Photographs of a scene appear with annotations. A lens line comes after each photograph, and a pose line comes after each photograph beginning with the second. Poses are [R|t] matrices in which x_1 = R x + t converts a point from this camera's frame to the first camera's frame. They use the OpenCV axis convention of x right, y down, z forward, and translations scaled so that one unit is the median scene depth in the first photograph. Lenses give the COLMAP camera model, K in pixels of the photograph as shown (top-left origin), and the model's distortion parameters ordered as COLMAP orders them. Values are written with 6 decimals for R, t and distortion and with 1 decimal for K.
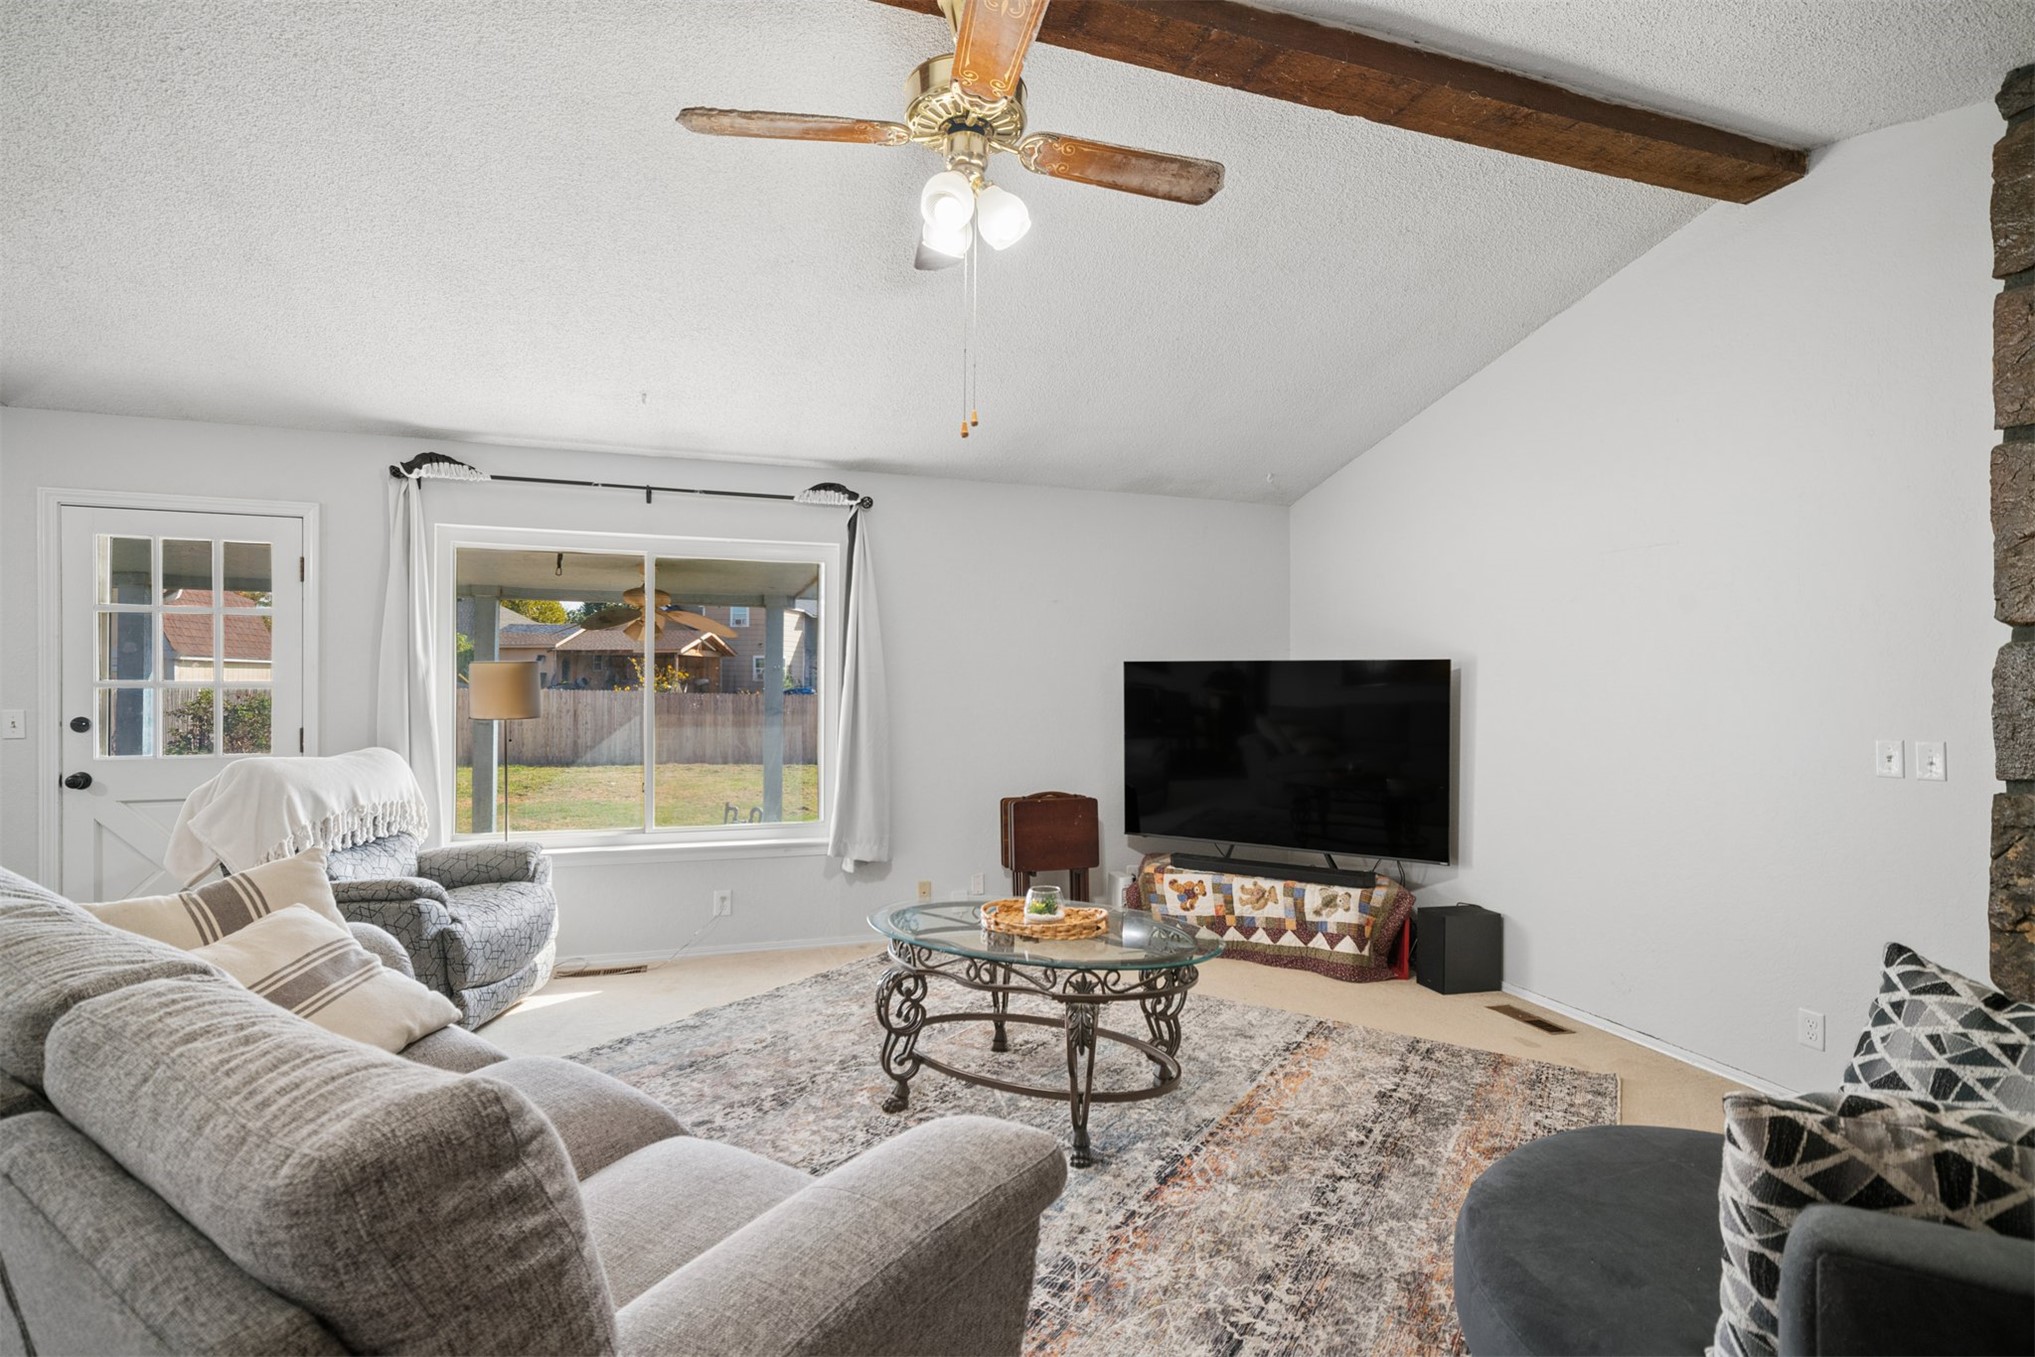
lens RADIAL K [[960.1, 0, 1024.5], [0, 960.1, 677.8], [0, 0, 1]] dist [-0.002770, 0.005458]
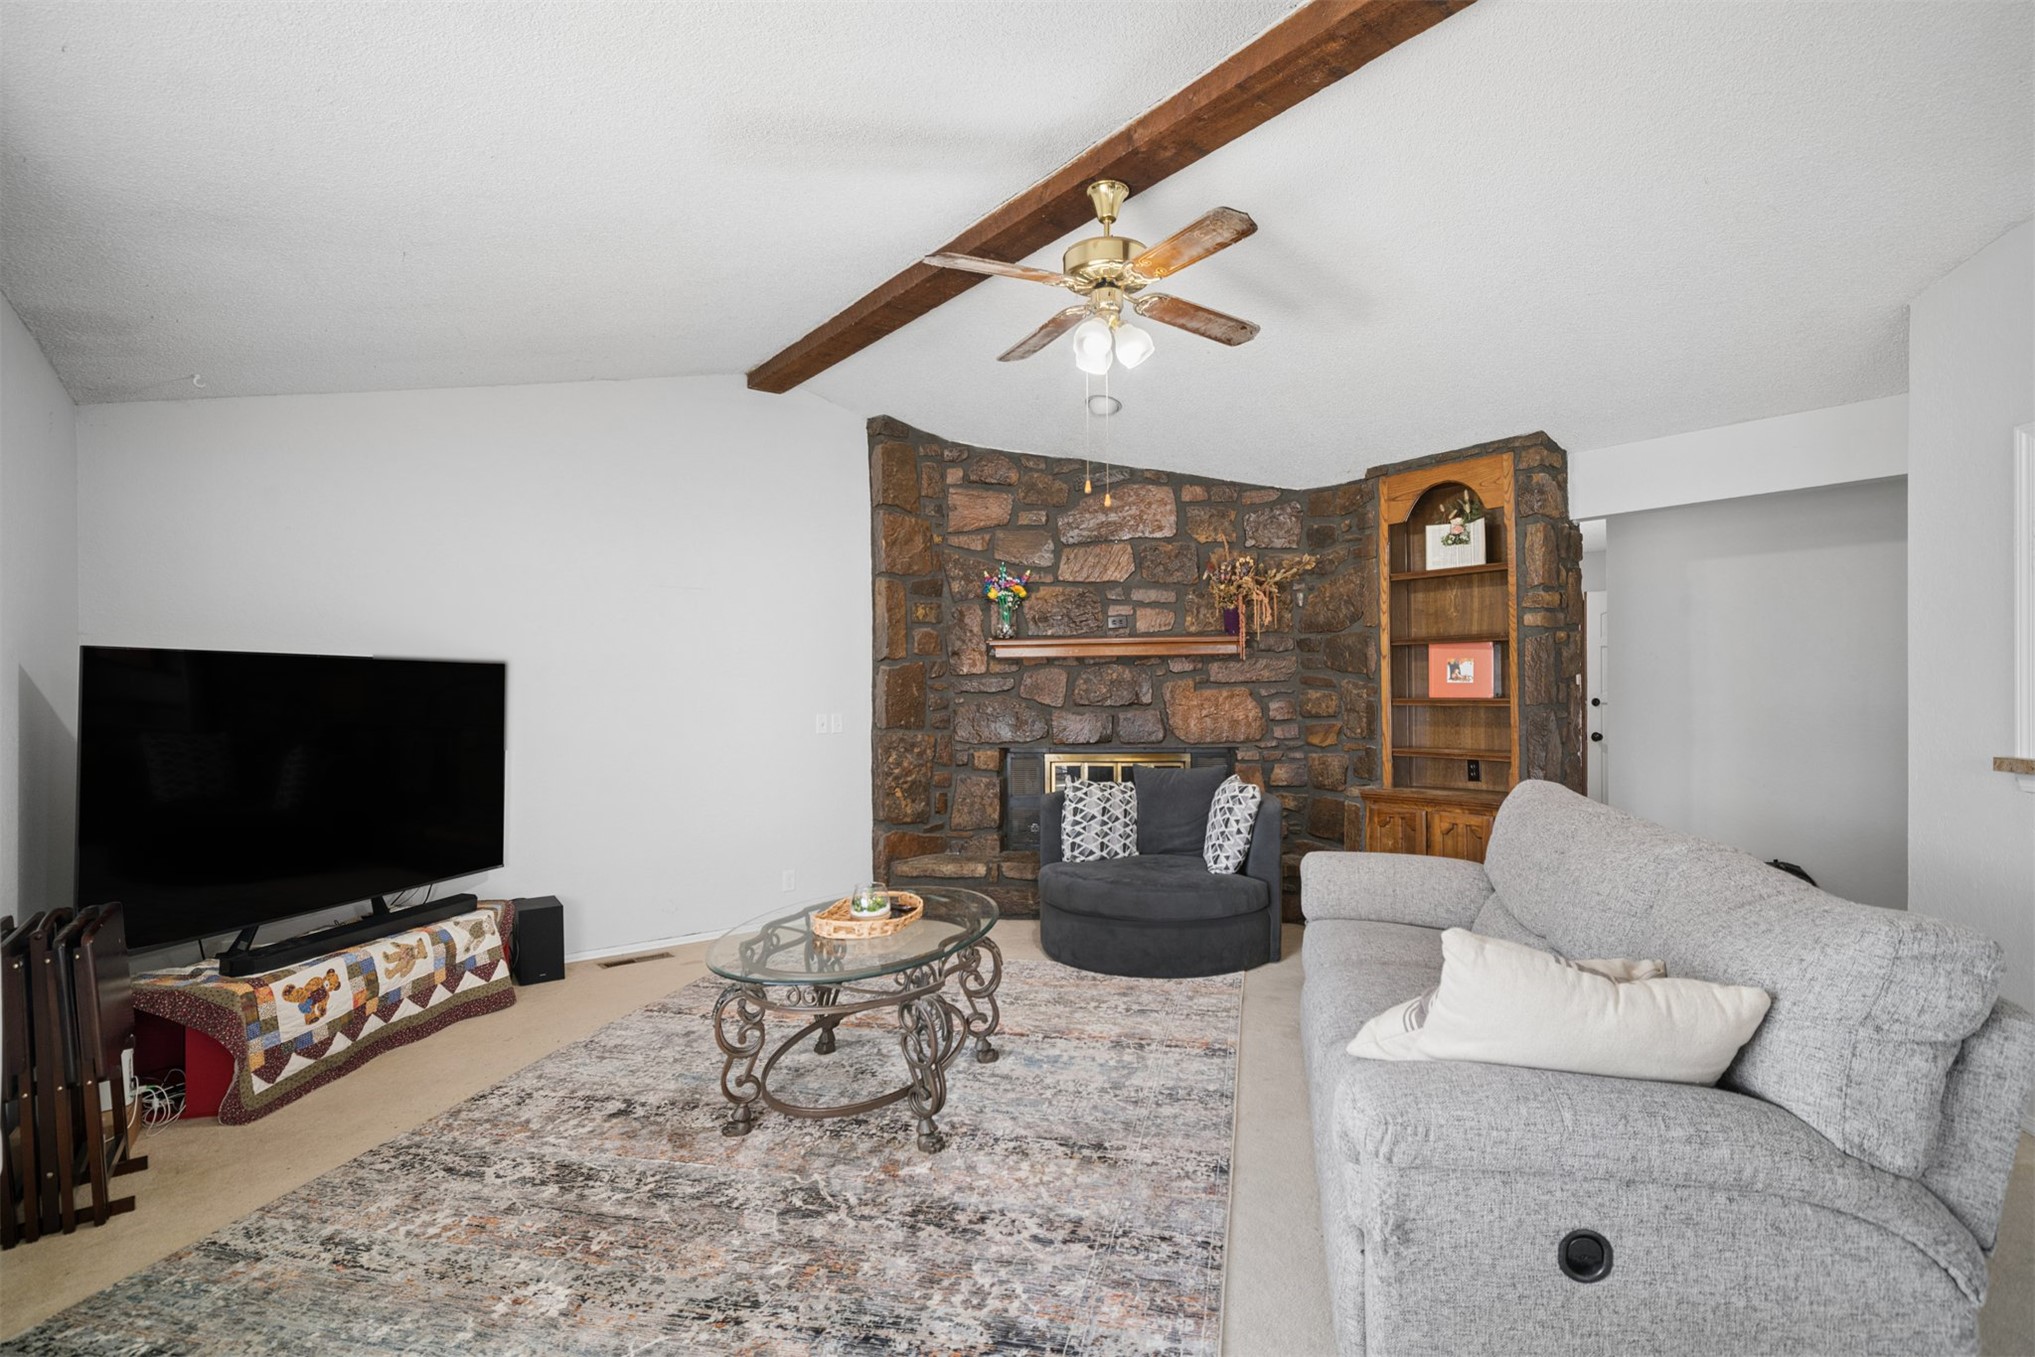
lens RADIAL K [[960.1, 0, 1023.3], [0, 960.1, 683.9], [0, 0, 1]] dist [-0.002770, 0.005458]
pose [[-0.339361, 0.011856, 0.940582, -0.654392], [0.007304, 0.999924, -0.009969, 0.016148], [-0.940628, 0.003487, -0.339422, 0.782368]]
